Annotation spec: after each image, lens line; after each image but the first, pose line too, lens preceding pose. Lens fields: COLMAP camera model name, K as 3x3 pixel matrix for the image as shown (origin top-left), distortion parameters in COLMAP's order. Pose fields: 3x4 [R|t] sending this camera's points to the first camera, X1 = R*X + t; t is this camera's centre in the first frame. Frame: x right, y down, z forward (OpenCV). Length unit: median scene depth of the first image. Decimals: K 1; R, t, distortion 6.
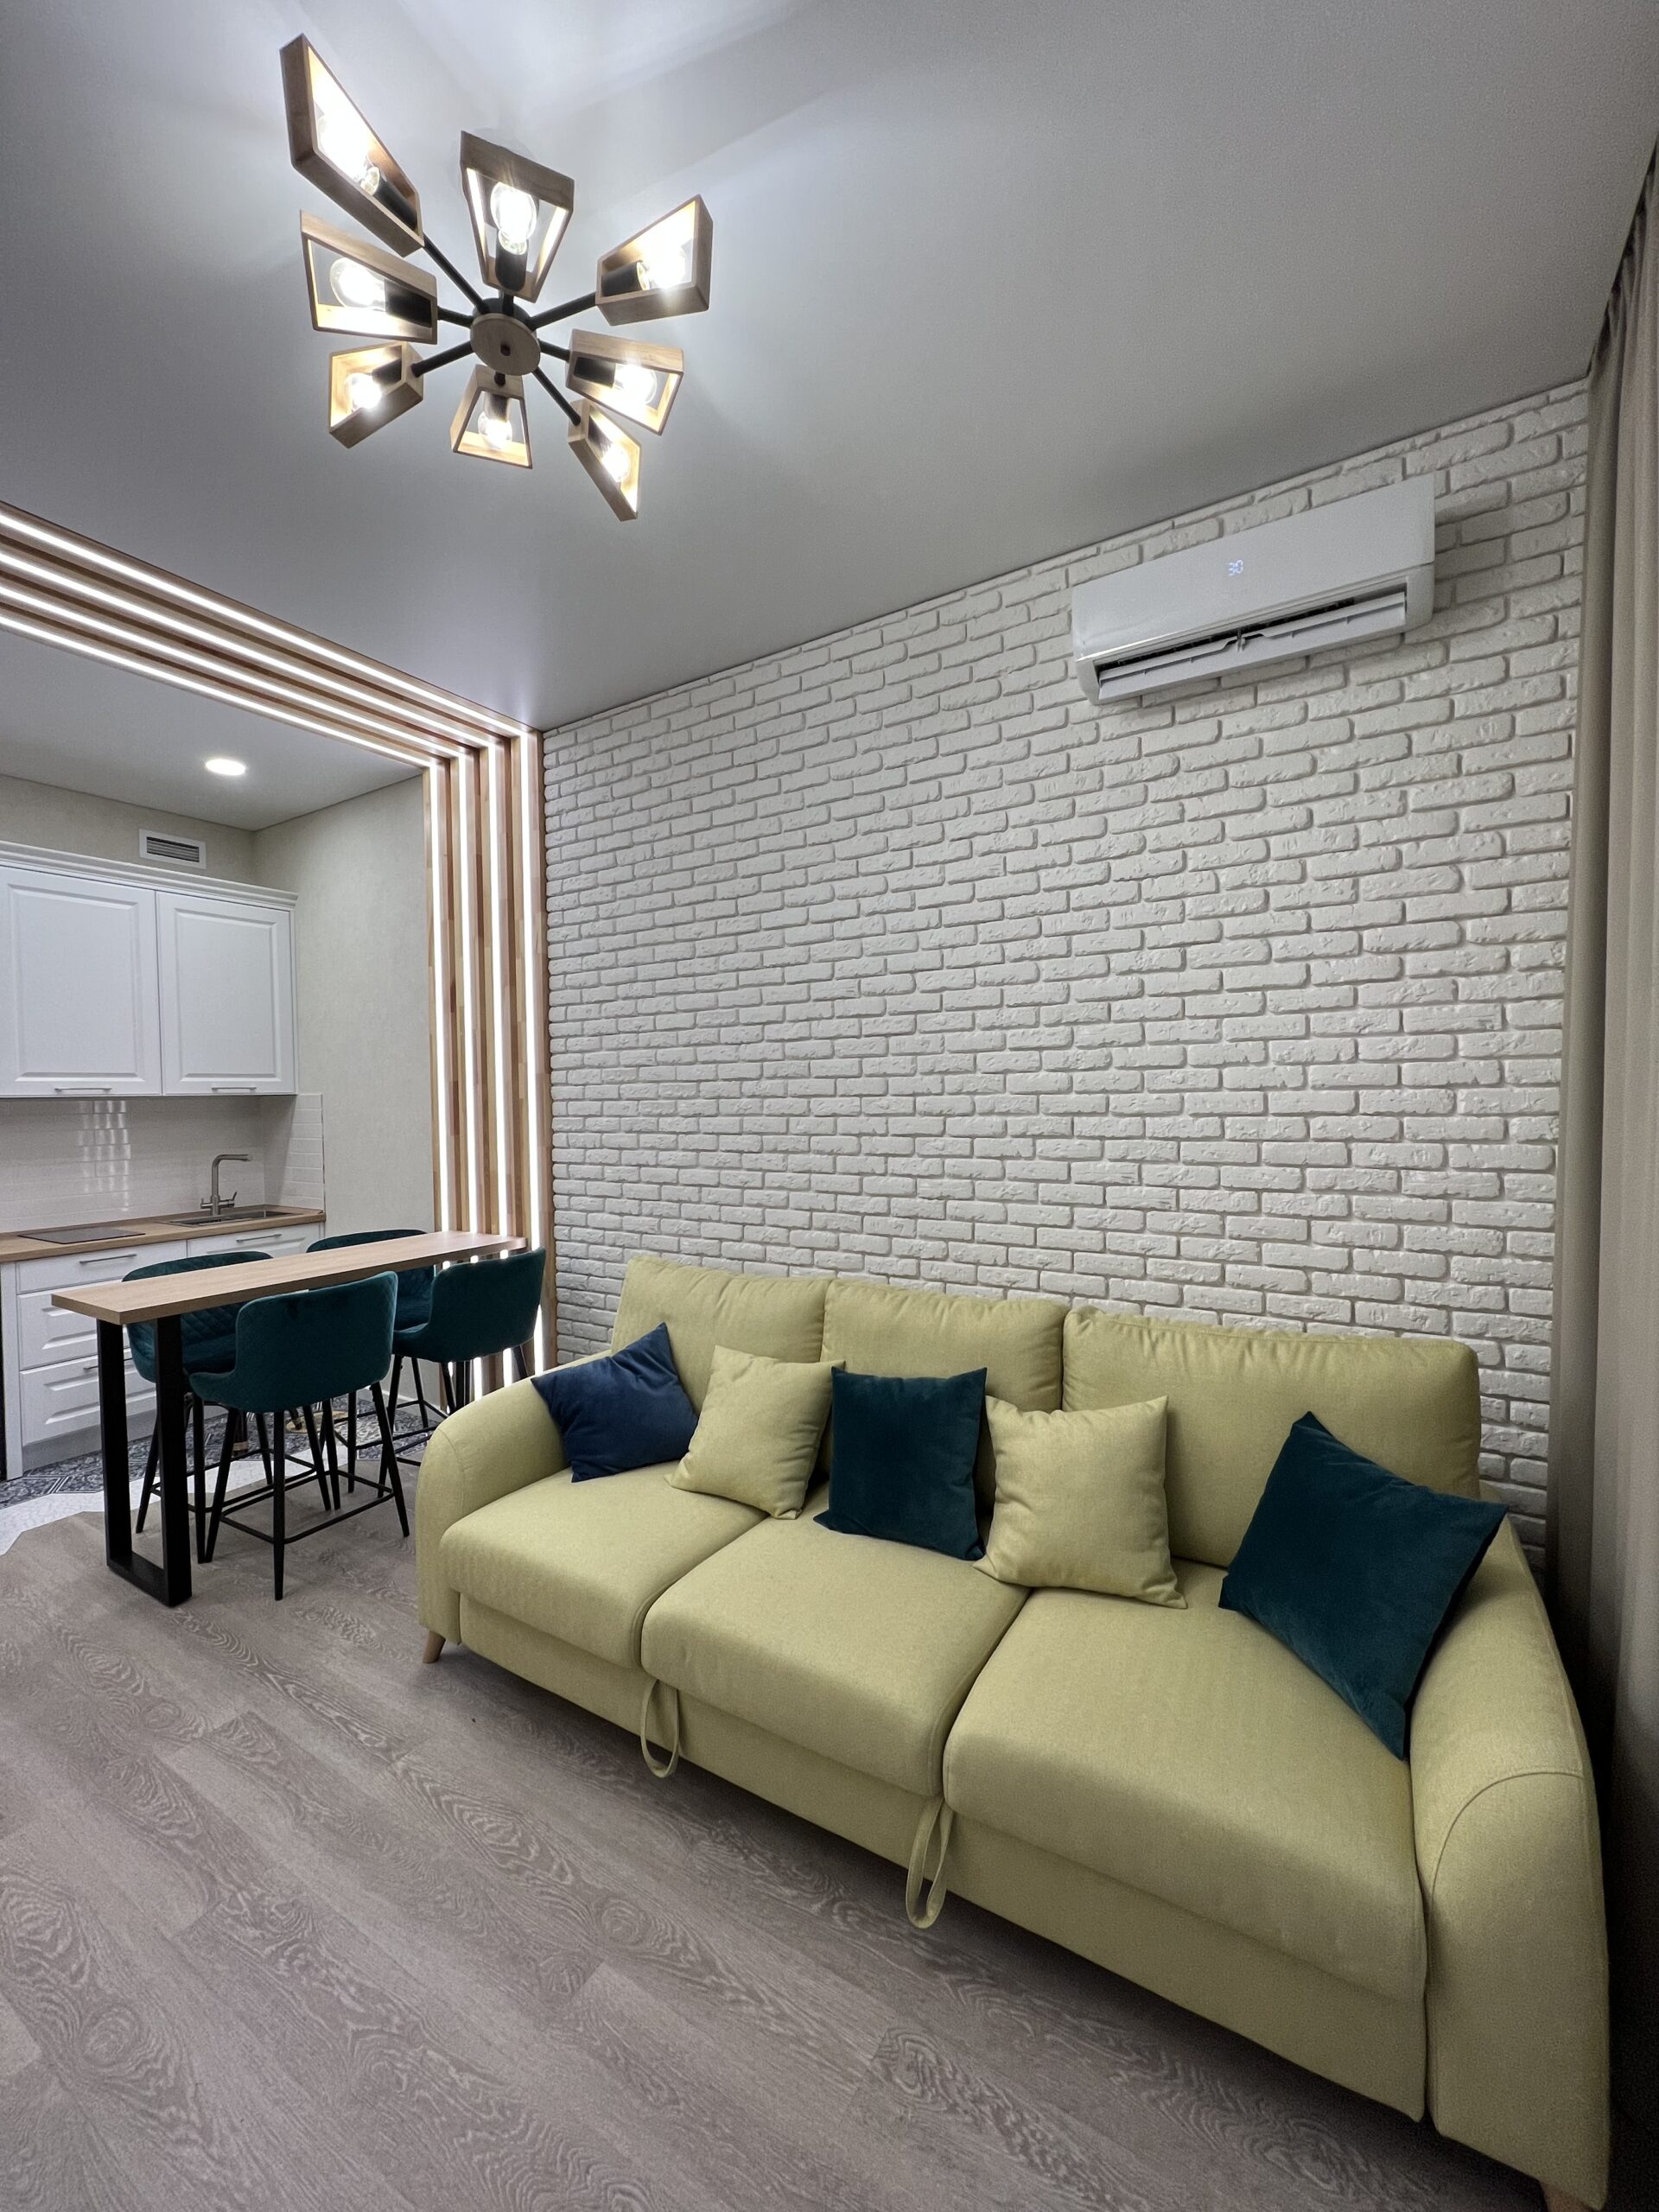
lens RADIAL K [[876.4, 0, 824.6], [0, 876.4, 1111.1], [0, 0, 1]] dist [-0.000722, 0.000538]
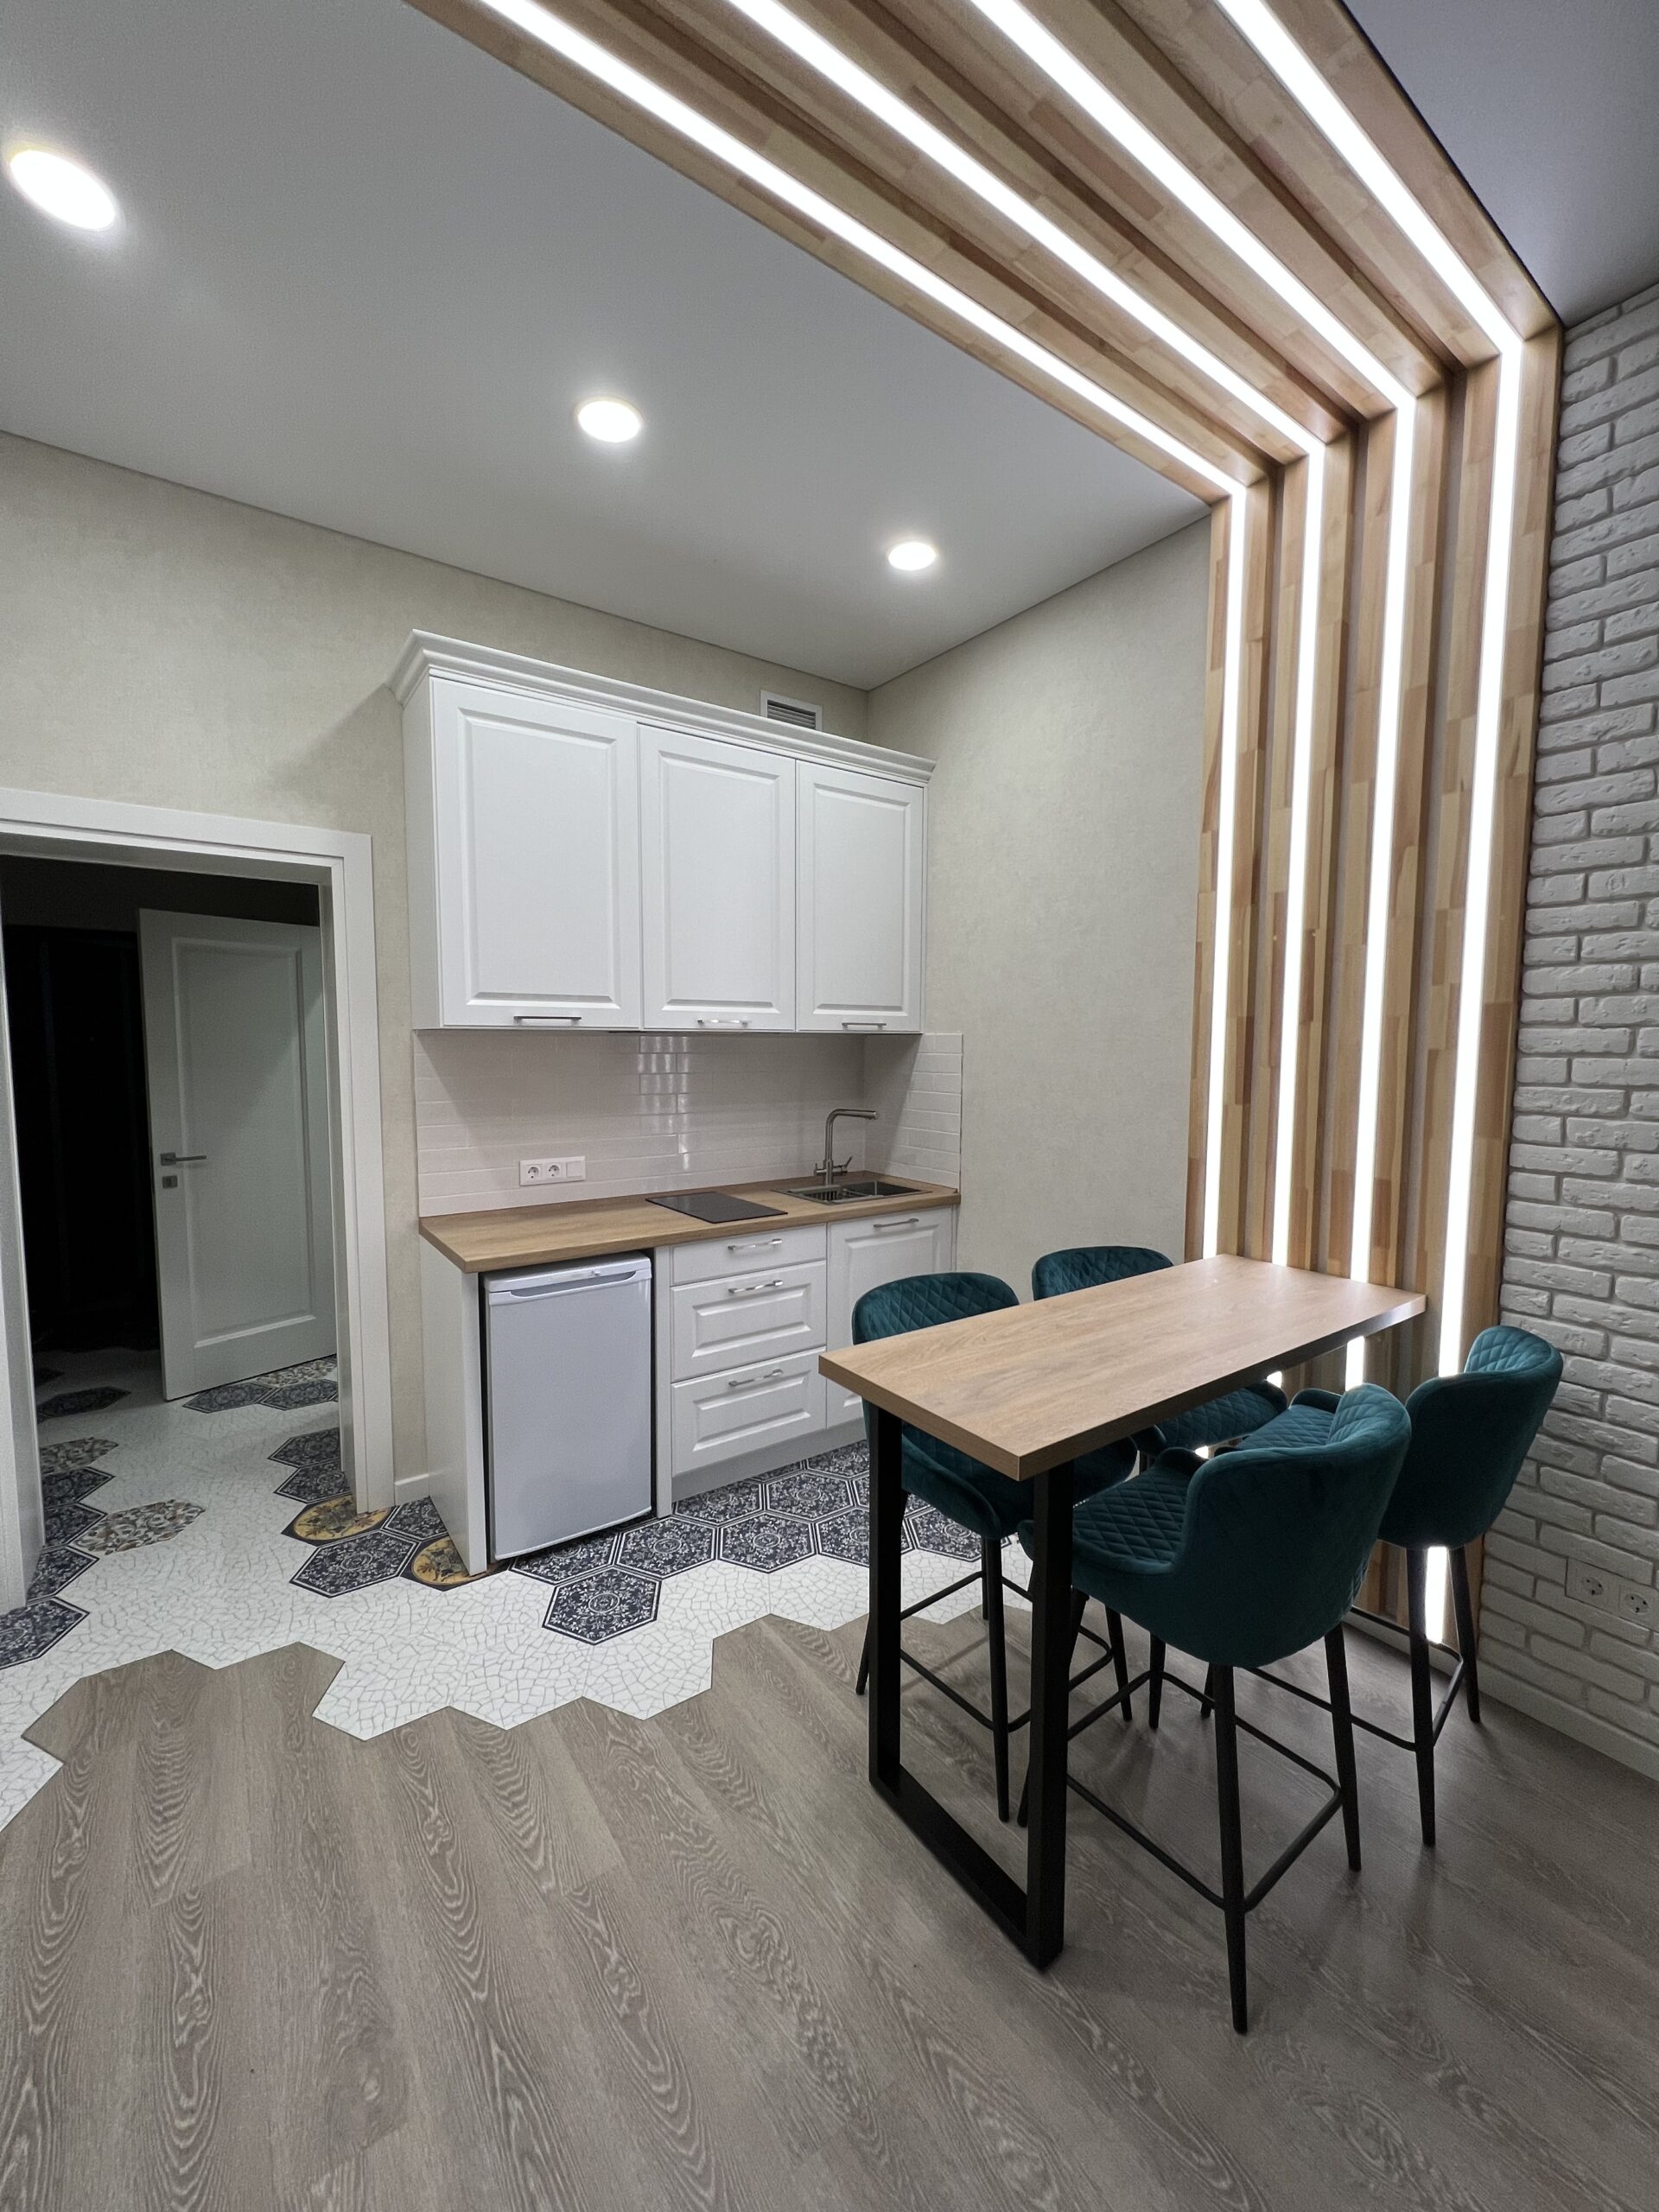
lens RADIAL K [[876.4, 0, 829.6], [0, 876.4, 1109.9], [0, 0, 1]] dist [-0.000722, 0.000538]
pose [[0.923272, 0.051596, -0.380667, -0.509678], [-0.027904, 0.997329, 0.067501, -0.002478], [0.383133, -0.051699, 0.922245, 0.350709]]
